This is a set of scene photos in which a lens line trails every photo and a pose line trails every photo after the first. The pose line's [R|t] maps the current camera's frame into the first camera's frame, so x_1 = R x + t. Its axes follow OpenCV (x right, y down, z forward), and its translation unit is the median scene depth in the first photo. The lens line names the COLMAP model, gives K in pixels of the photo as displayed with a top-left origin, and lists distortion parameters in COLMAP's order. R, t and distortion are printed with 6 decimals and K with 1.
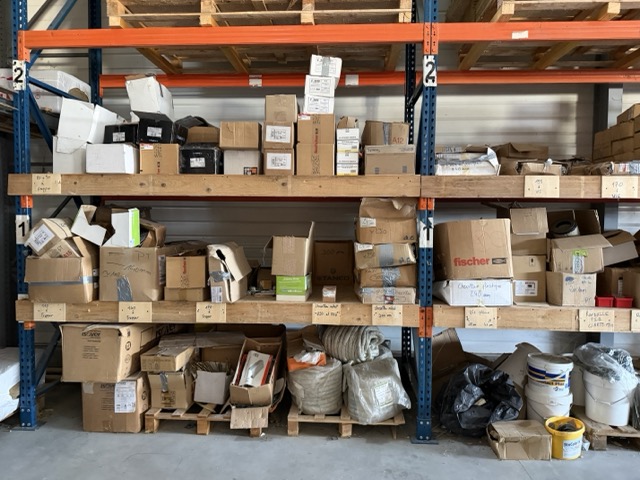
lens RADIAL K [[446.2, 0, 320.0], [0, 446.2, 240.0], [0, 0, 1]] dist [0.047426, -0.050461]
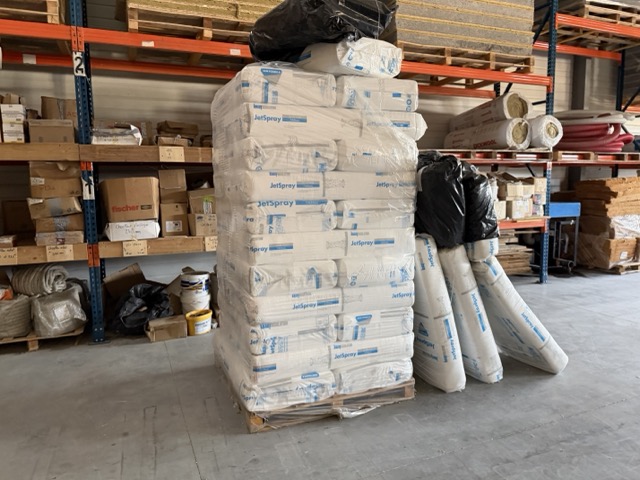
lens RADIAL K [[452.1, 0, 320.0], [0, 452.1, 240.0], [0, 0, 1]] dist [0.032462, -0.051526]
pose [[0.894449, -0.074133, 0.440981, 0.242882], [0.043621, 0.995924, 0.078948, 0.058810], [-0.445036, -0.051379, 0.894037, -0.501763]]
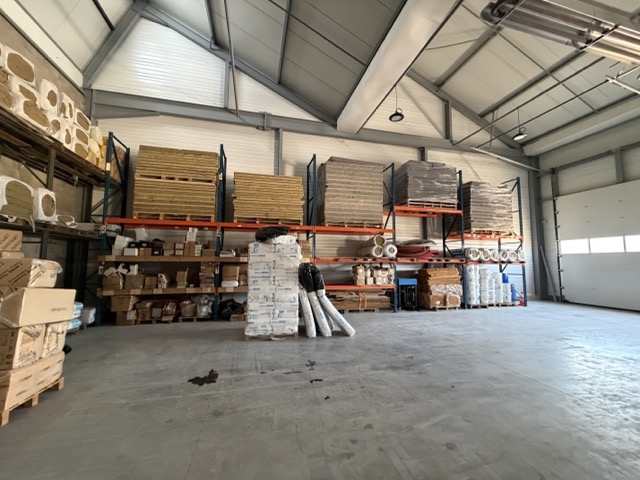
lens RADIAL K [[253.1, 0, 318.3], [0, 253.1, 243.3], [0, 0, 1]] dist [-0.002727, -0.000101]
pose [[0.953629, 0.021156, 0.300240, 0.418355], [0.016645, 0.992293, -0.122787, 0.041280], [-0.300523, 0.122090, 0.945928, -1.550428]]
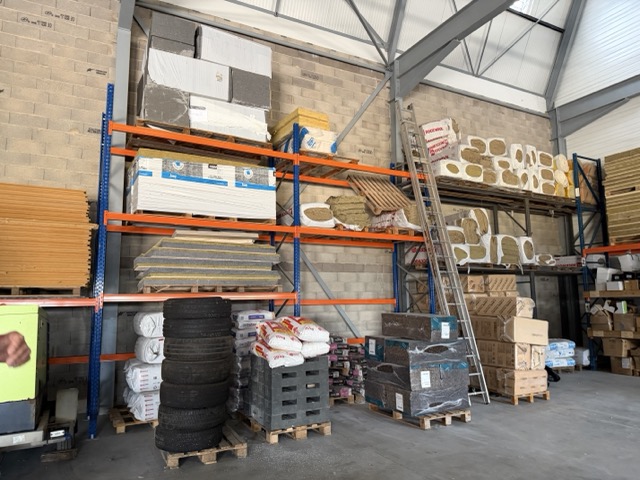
lens RADIAL K [[446.2, 0, 320.0], [0, 446.2, 240.0], [0, 0, 1]] dist [0.047426, -0.050461]
pose [[0.521932, -0.126495, -0.843555, 1.202733], [-0.029329, 0.985697, -0.165957, 0.095340], [0.852483, 0.111359, 0.510757, -2.490337]]
